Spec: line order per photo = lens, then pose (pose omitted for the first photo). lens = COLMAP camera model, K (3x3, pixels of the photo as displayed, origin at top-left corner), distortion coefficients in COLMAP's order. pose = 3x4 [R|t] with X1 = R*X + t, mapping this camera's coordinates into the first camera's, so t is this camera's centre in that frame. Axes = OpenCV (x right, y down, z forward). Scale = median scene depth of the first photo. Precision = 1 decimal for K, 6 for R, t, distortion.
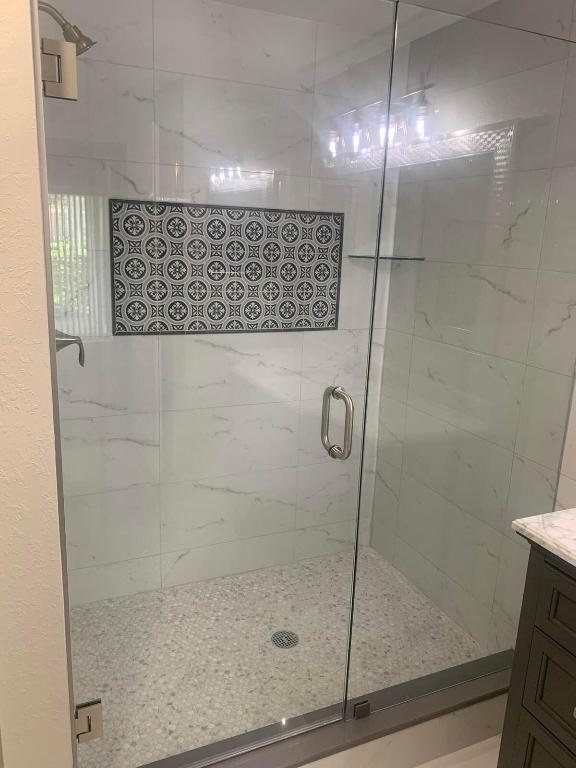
lens RADIAL K [[586.8, 0, 286.9], [0, 586.8, 386.9], [0, 0, 1]] dist [0.030675, -0.035754]
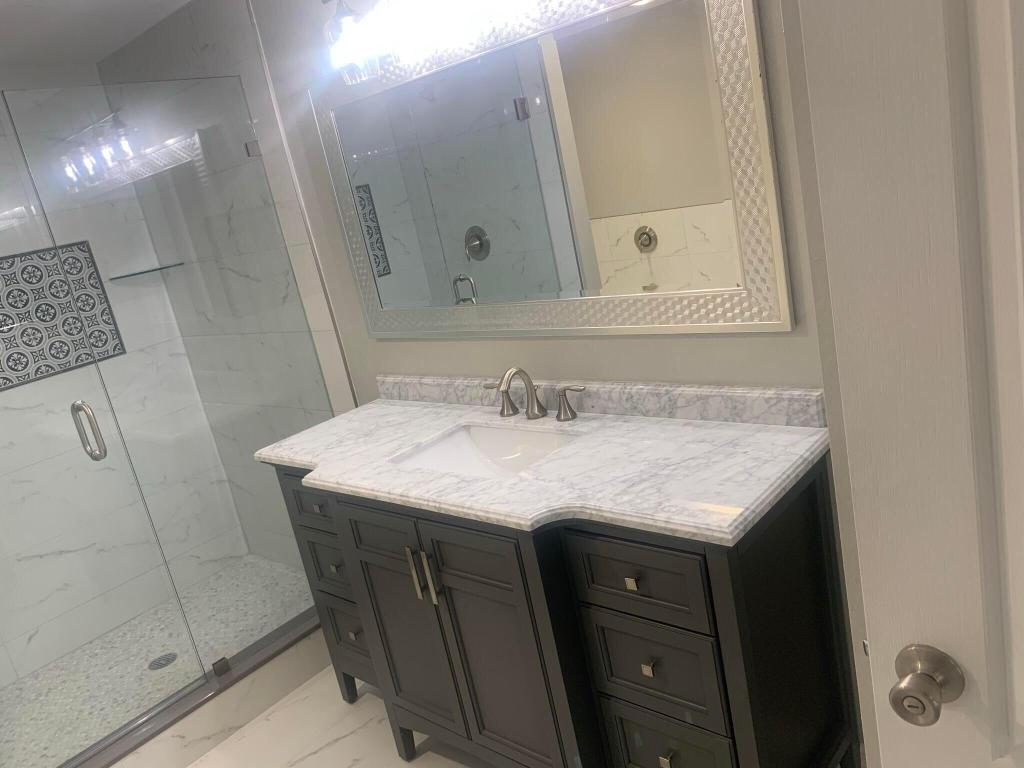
lens RADIAL K [[782.5, 0, 510.2], [0, 782.5, 379.4], [0, 0, 1]] dist [0.030675, -0.035754]
pose [[0.883983, -0.319753, 0.341075, 0.199095], [0.328912, 0.943806, 0.032348, 0.116217], [-0.332252, 0.083588, 0.939479, -0.456936]]
